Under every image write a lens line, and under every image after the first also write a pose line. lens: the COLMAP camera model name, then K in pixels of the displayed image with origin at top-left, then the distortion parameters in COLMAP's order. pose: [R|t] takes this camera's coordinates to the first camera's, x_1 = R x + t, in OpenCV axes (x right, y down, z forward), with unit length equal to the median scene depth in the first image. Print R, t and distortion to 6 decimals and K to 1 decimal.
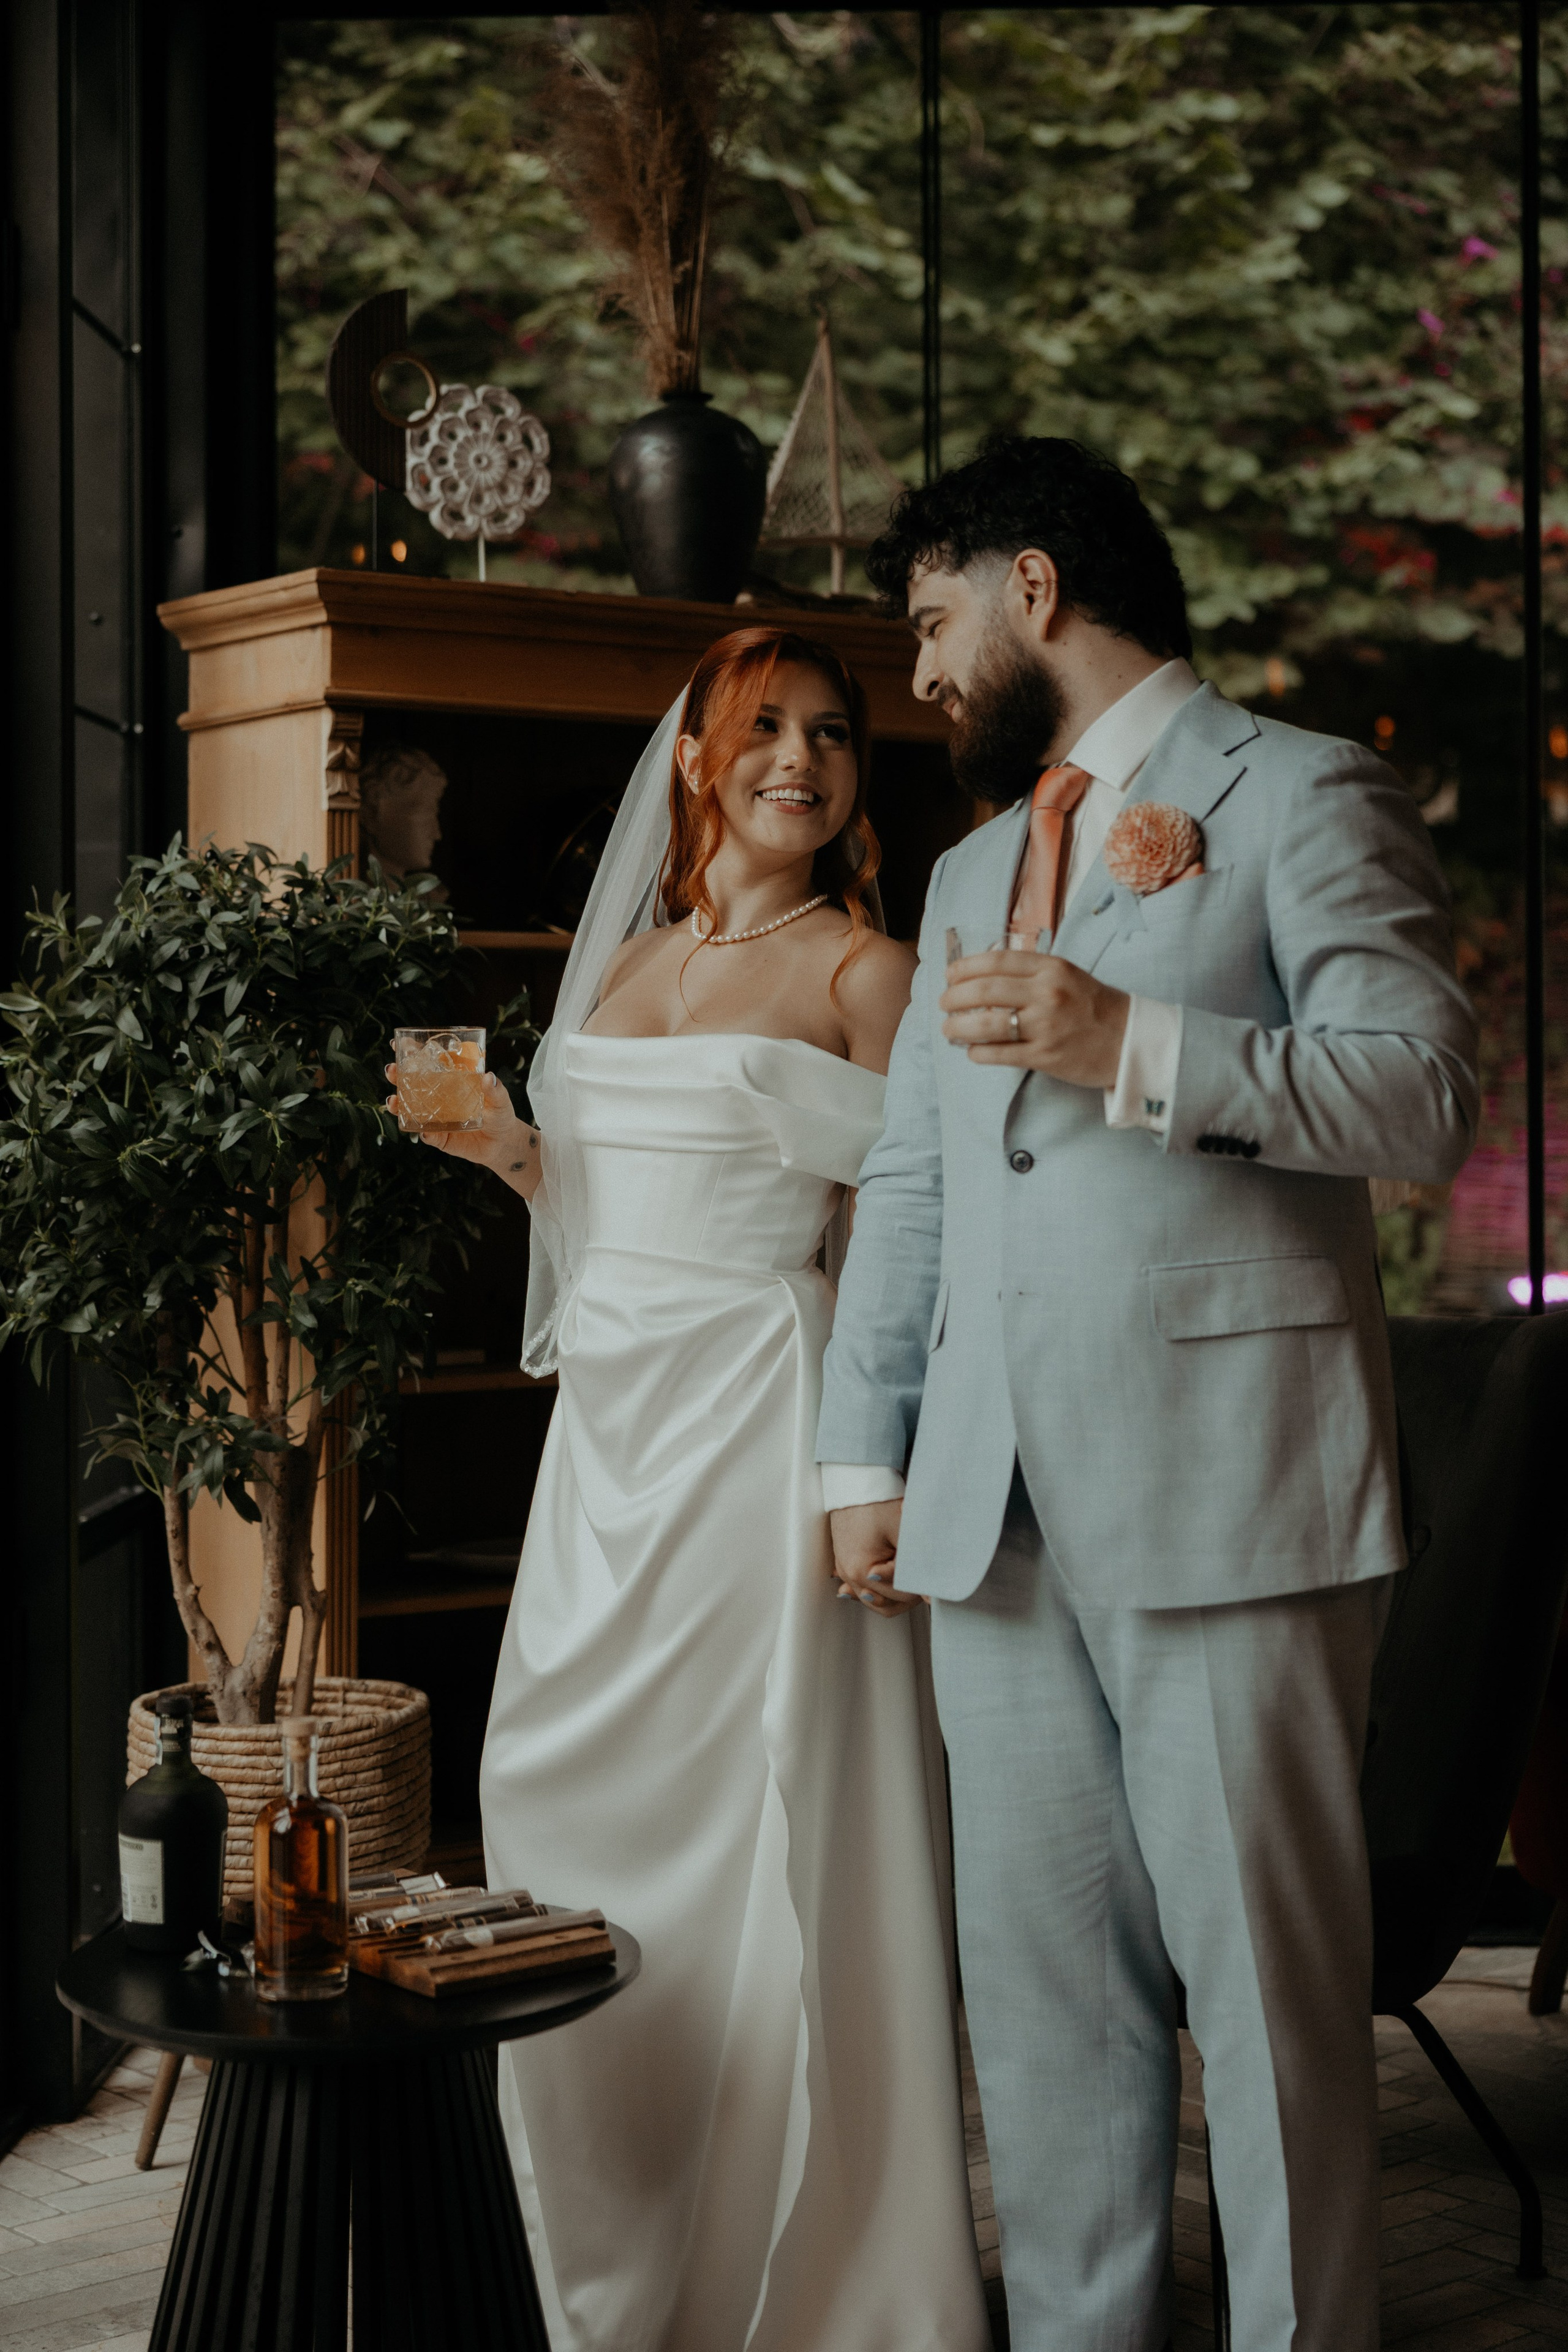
lens RADIAL K [[3451.4, 0, 777.8], [0, 3451.4, 1060.7], [0, 0, 1]] dist [-0.021032, -0.029456]
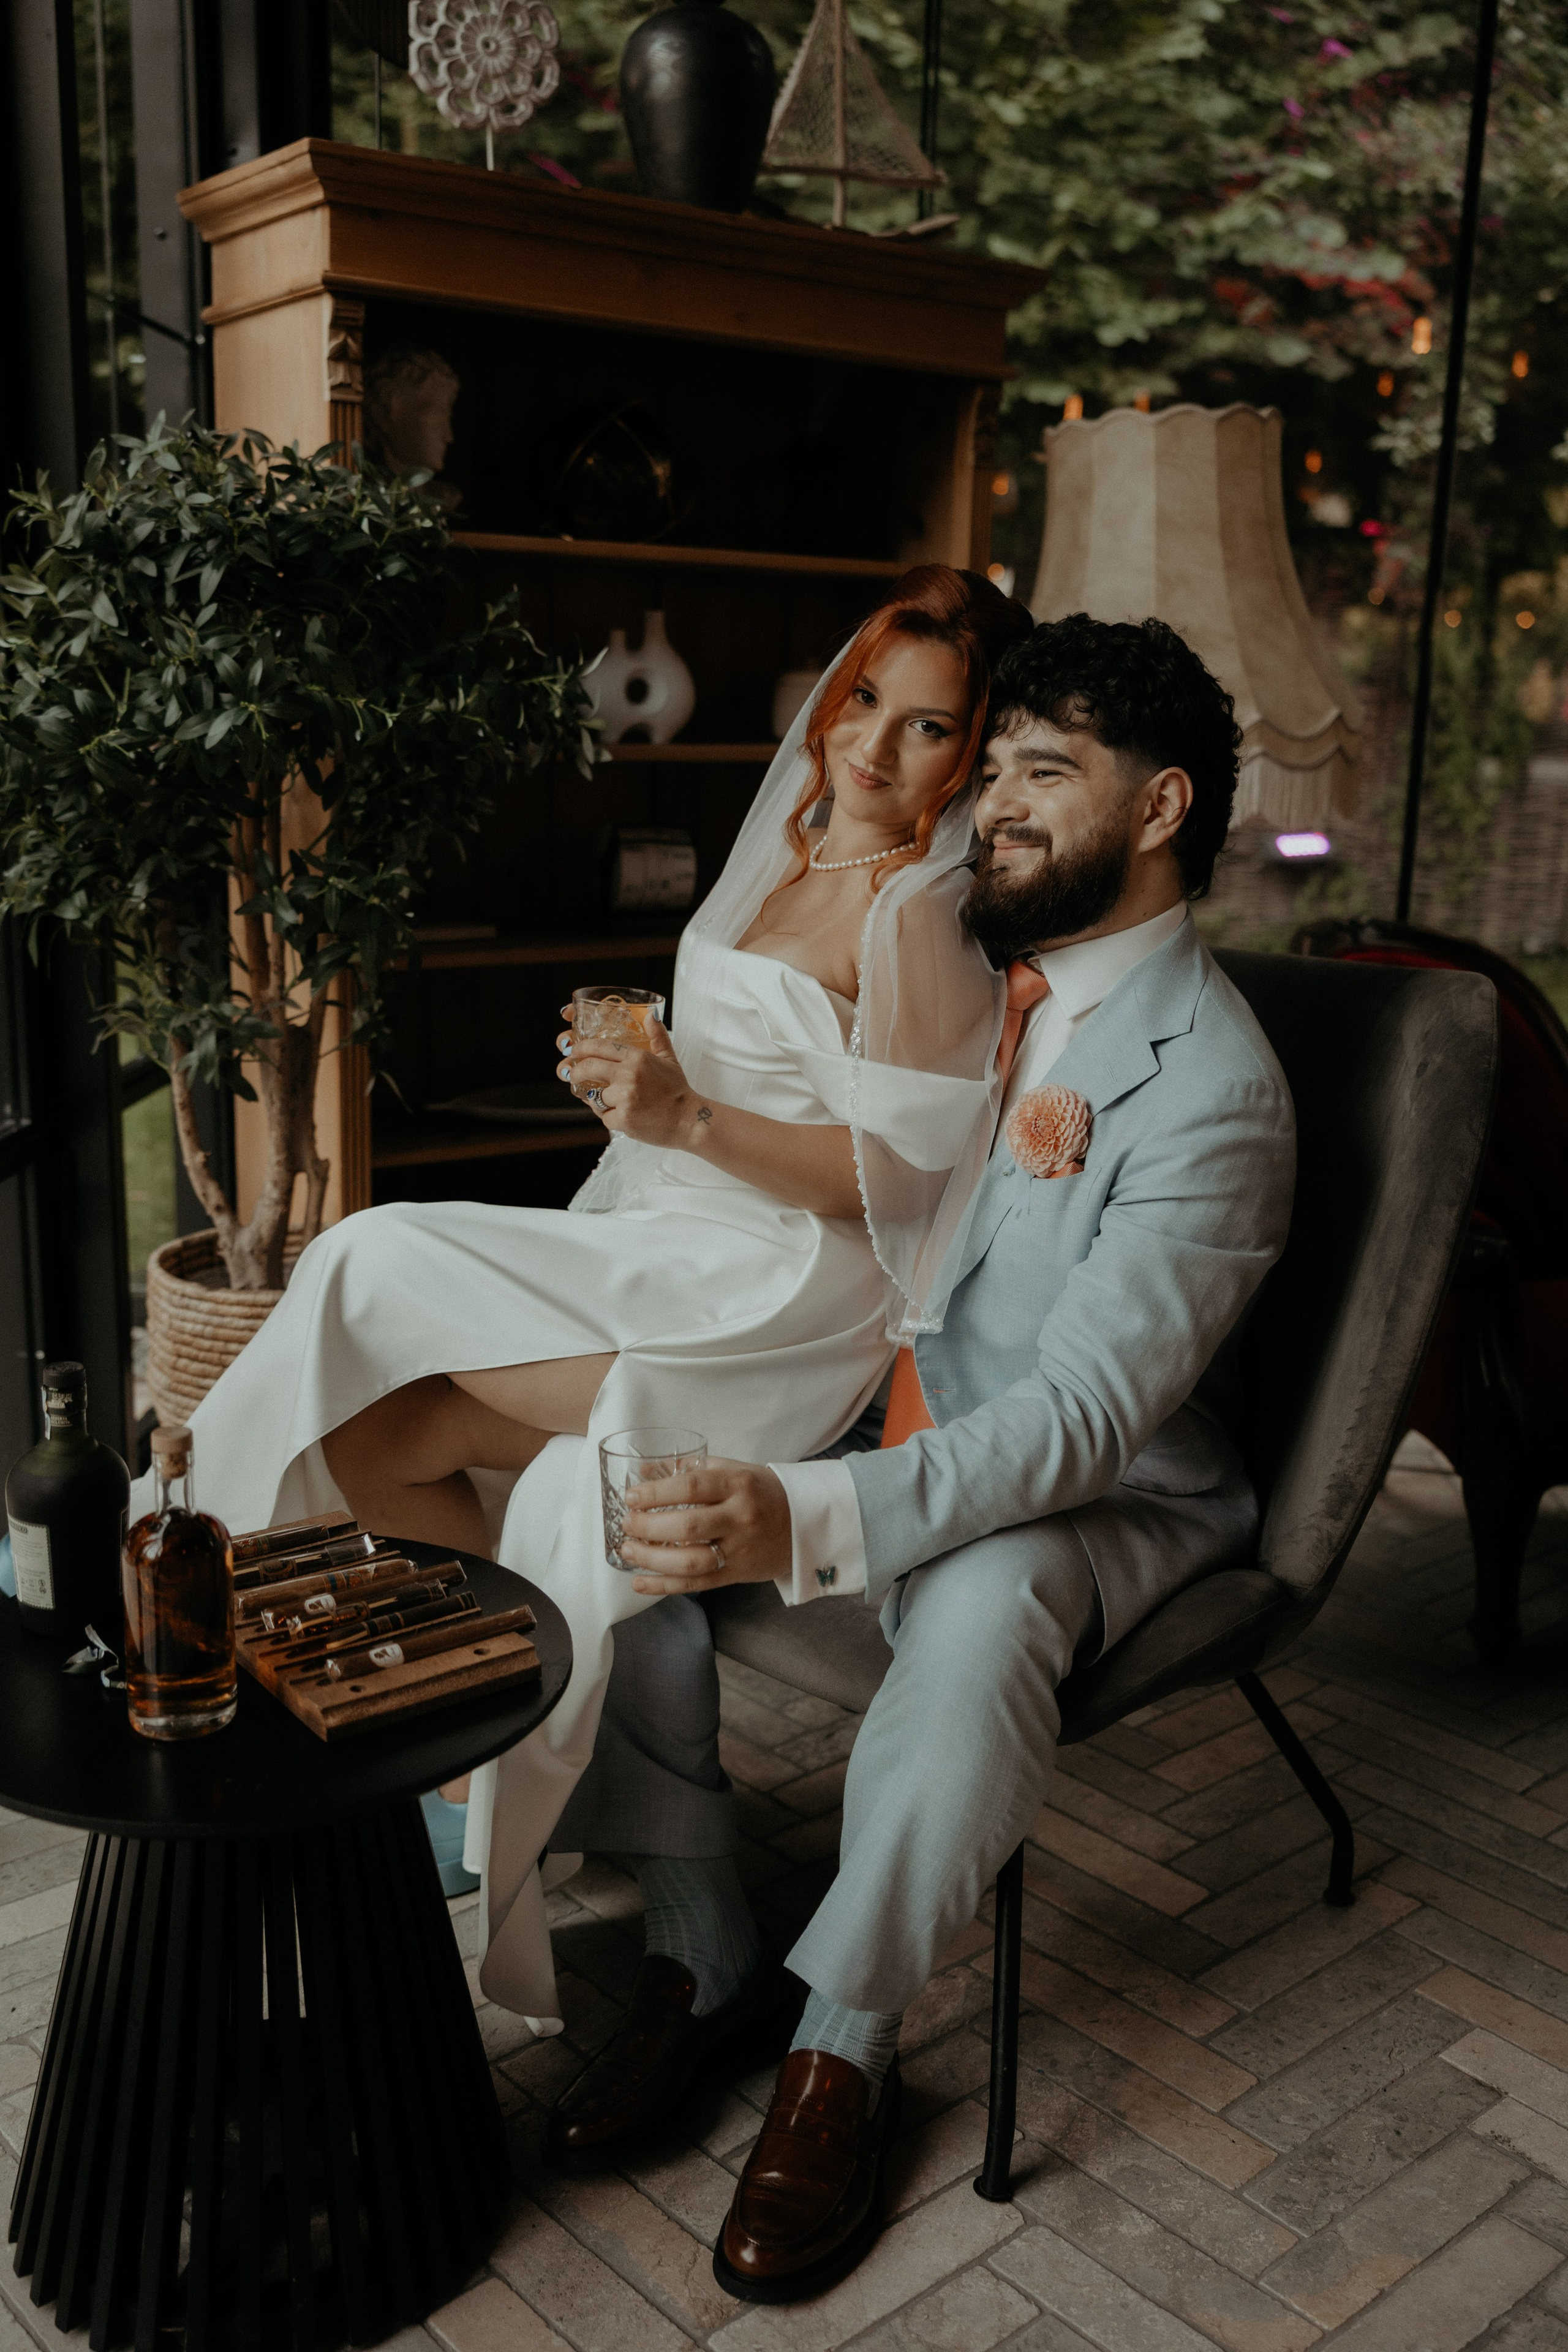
lens RADIAL K [[2211.2, 0, 784.0], [0, 2211.2, 1176.0], [0, 0, 1]] dist [0.000363, 0.004287]
pose [[0.999437, 0.032677, 0.007605, 0.006071], [-0.033550, 0.973869, 0.224617, -0.001153], [-0.000067, -0.224746, 0.974417, 0.327356]]
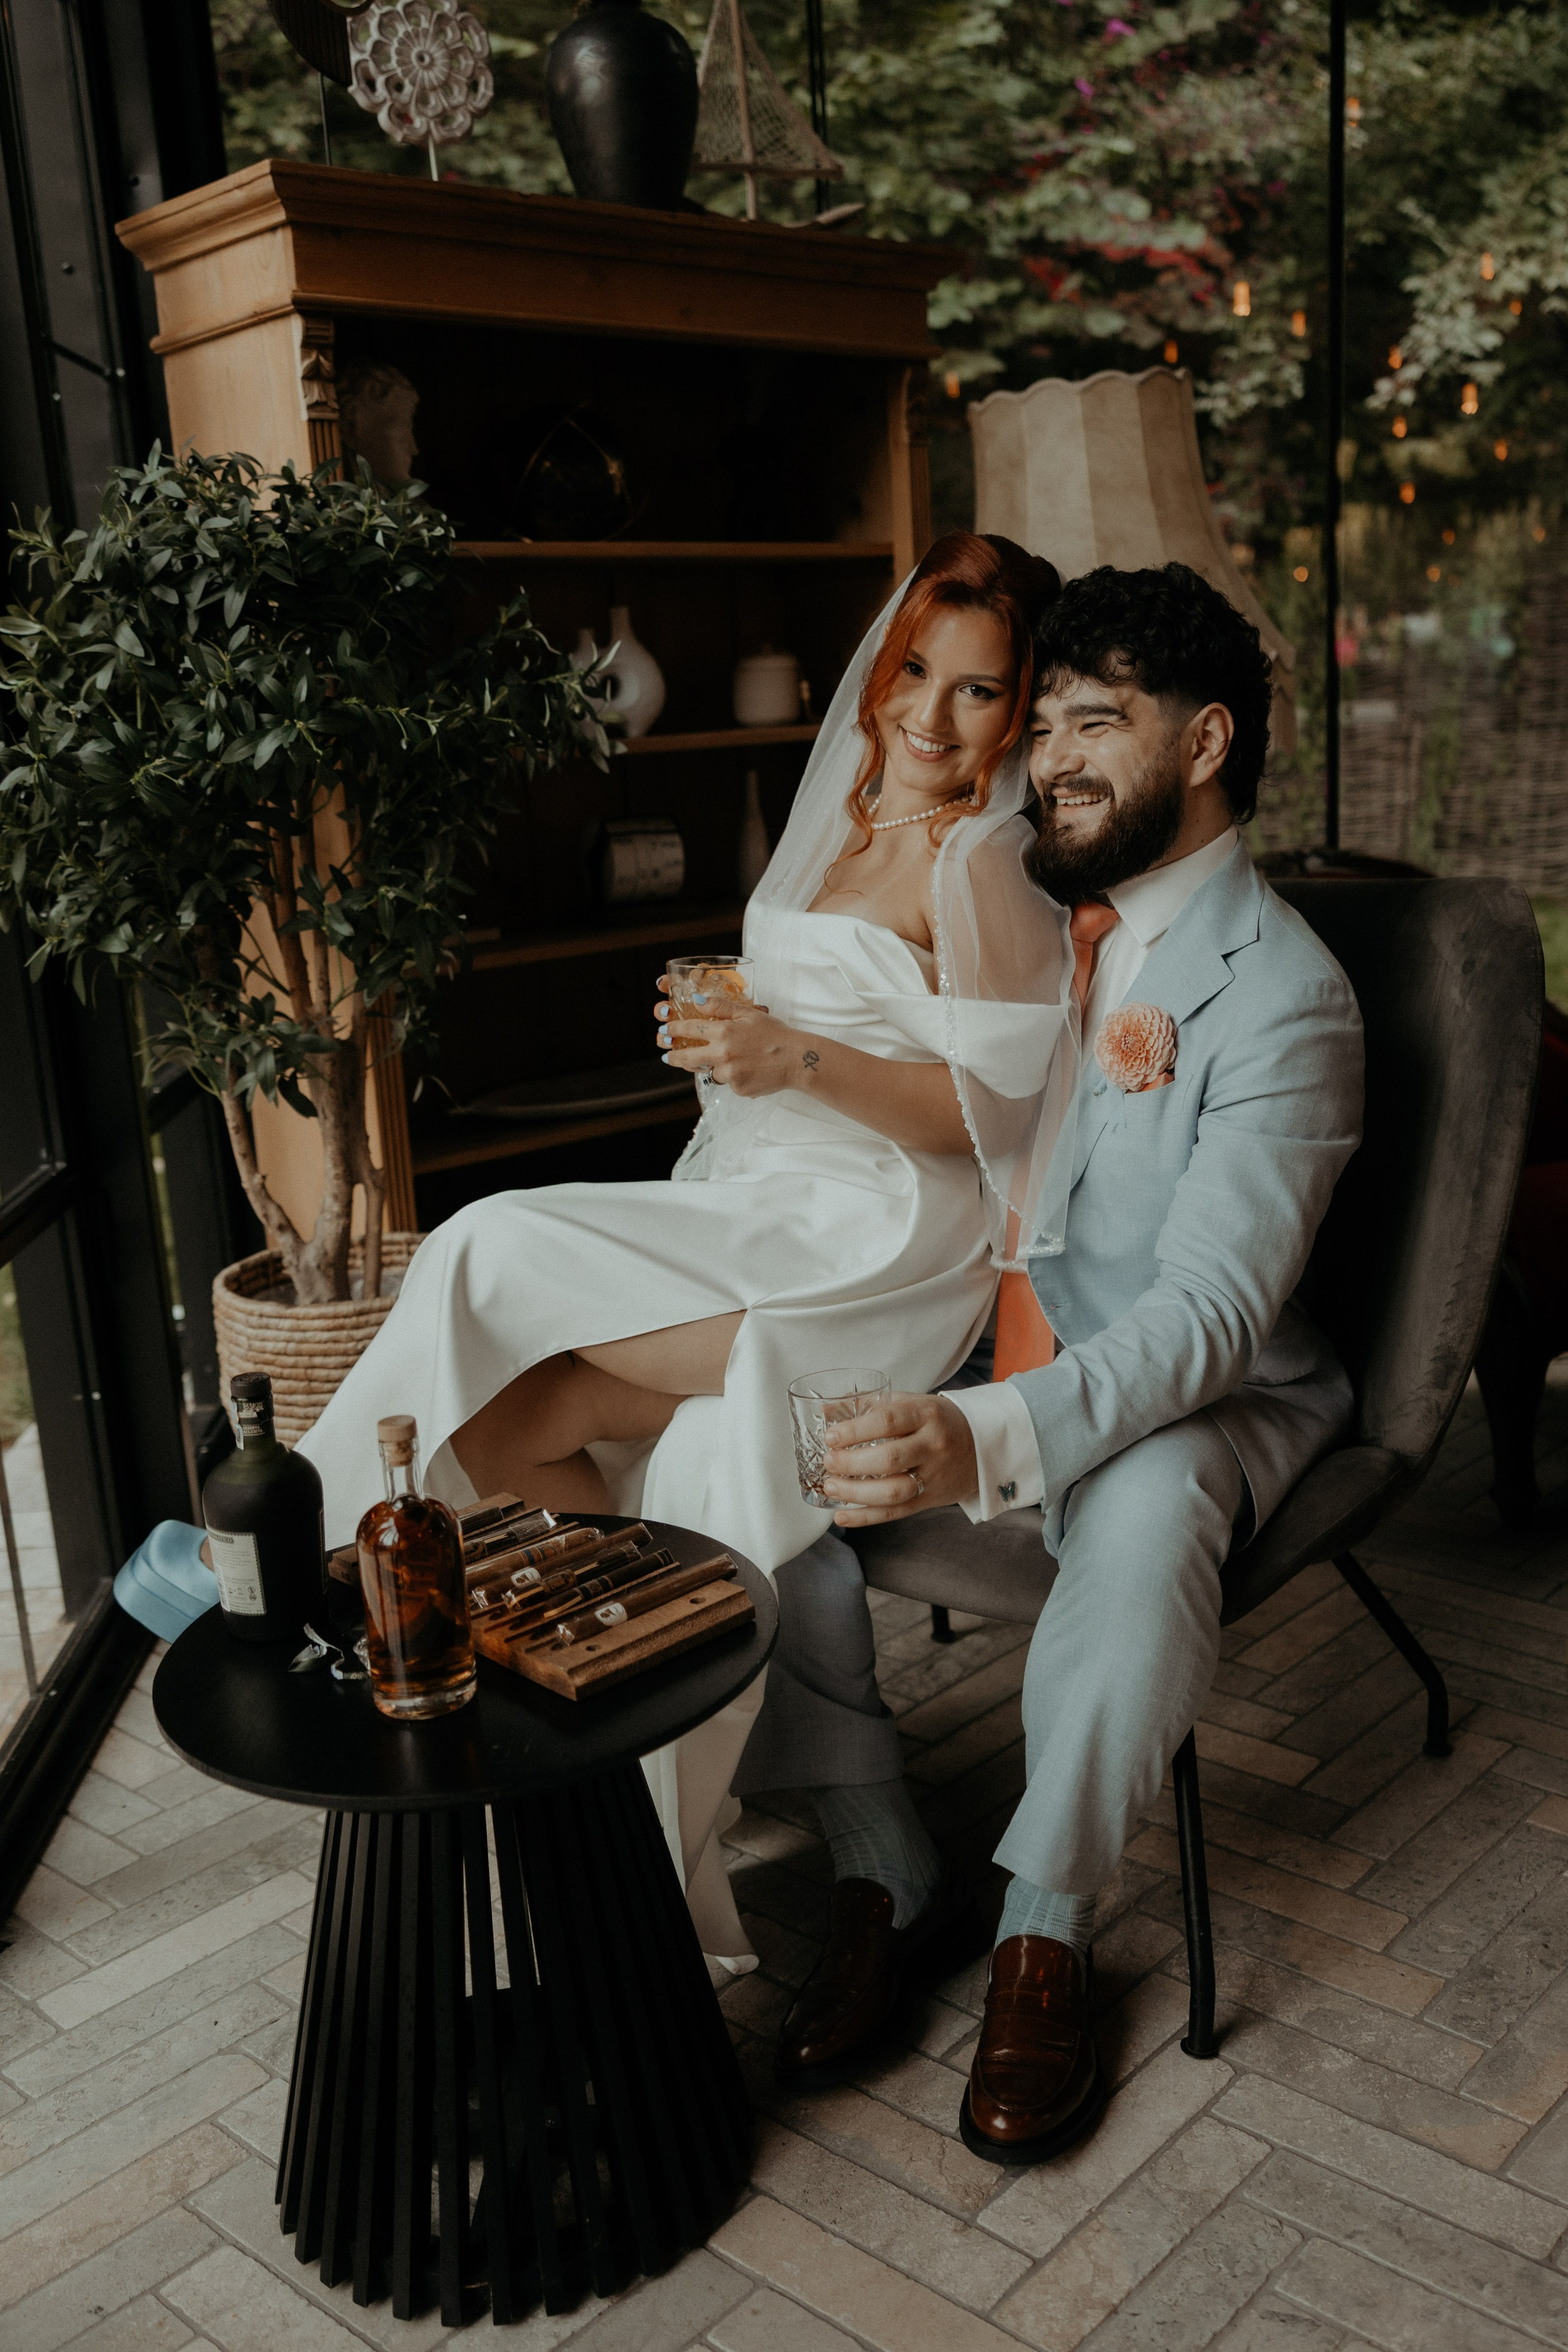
lens RADIAL K [[2165.3, 0, 894.5], [0, 2165.3, 1188.9], [0, 0, 1]] dist [0.001045, 0.001766]
pose [[0.991157, -0.072833, 0.110918, -0.047592], [0.044641, 0.970200, 0.238157, 0.003692], [-0.124958, -0.231099, 0.964872, 0.316900]]
